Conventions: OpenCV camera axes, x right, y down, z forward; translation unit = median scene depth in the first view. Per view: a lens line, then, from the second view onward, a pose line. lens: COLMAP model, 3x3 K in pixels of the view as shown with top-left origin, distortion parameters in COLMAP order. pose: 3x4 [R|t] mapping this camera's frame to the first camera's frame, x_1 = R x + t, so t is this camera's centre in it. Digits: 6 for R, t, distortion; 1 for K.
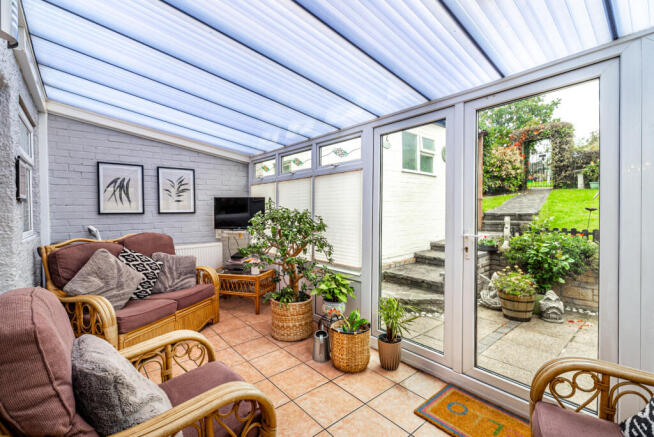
lens RADIAL K [[290.2, 0, 327.0], [0, 290.2, 218.5], [0, 0, 1]] dist [-0.000992, -0.000066]
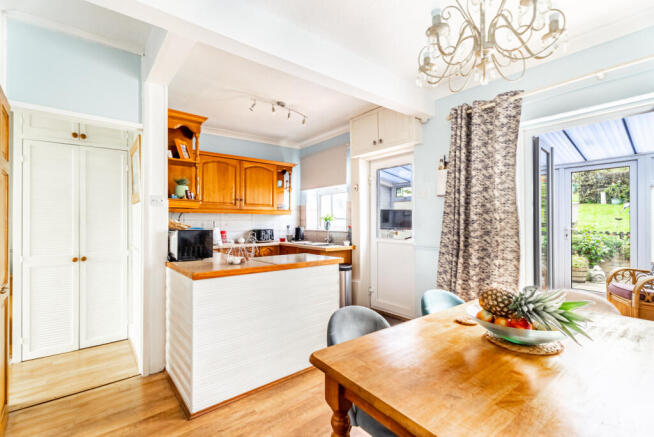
lens RADIAL K [[294.9, 0, 326.4], [0, 294.9, 223.7], [0, 0, 1]] dist [-0.000484, 0.000017]
pose [[0.999791, 0.009481, -0.018111, -0.481106], [-0.009821, 0.999775, -0.018789, 0.028335], [0.017929, 0.018963, 0.999659, -0.469703]]
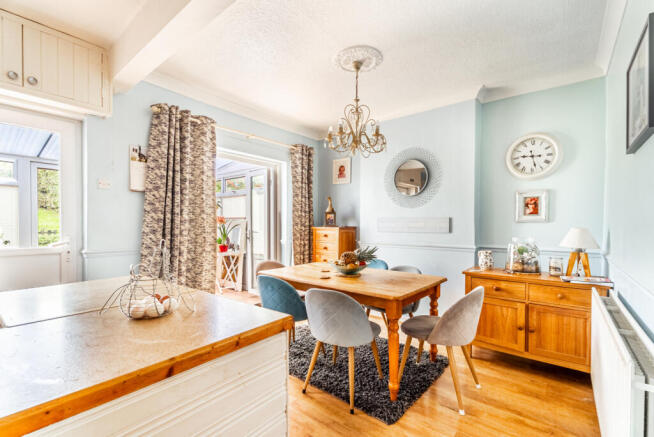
lens RADIAL K [[294.9, 0, 326.4], [0, 294.9, 223.7], [0, 0, 1]] dist [-0.000484, 0.000017]
pose [[-0.185972, 0.008203, 0.982521, -1.147801], [0.020815, 0.999774, -0.004407, 0.023450], [-0.982335, 0.019632, -0.186100, 0.220726]]
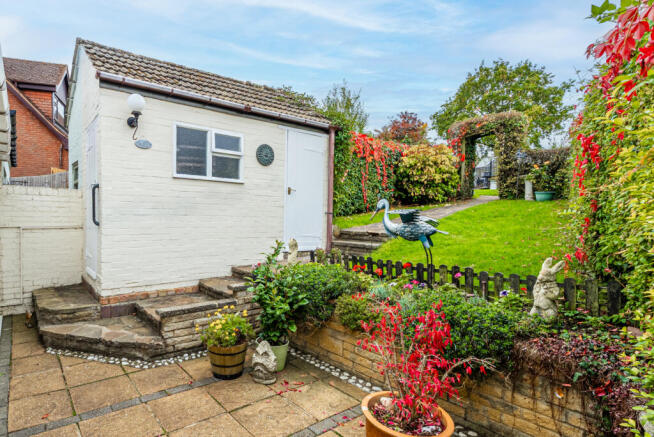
lens RADIAL K [[353.9, 0, 327.0], [0, 353.9, 218.5], [0, 0, 1]] dist [-0.001129, 0.000009]
pose [[0.995924, 0.026212, -0.086309, 0.760537], [-0.027687, 0.999490, -0.015934, -0.045236], [0.085847, 0.018259, 0.996141, 0.066839]]
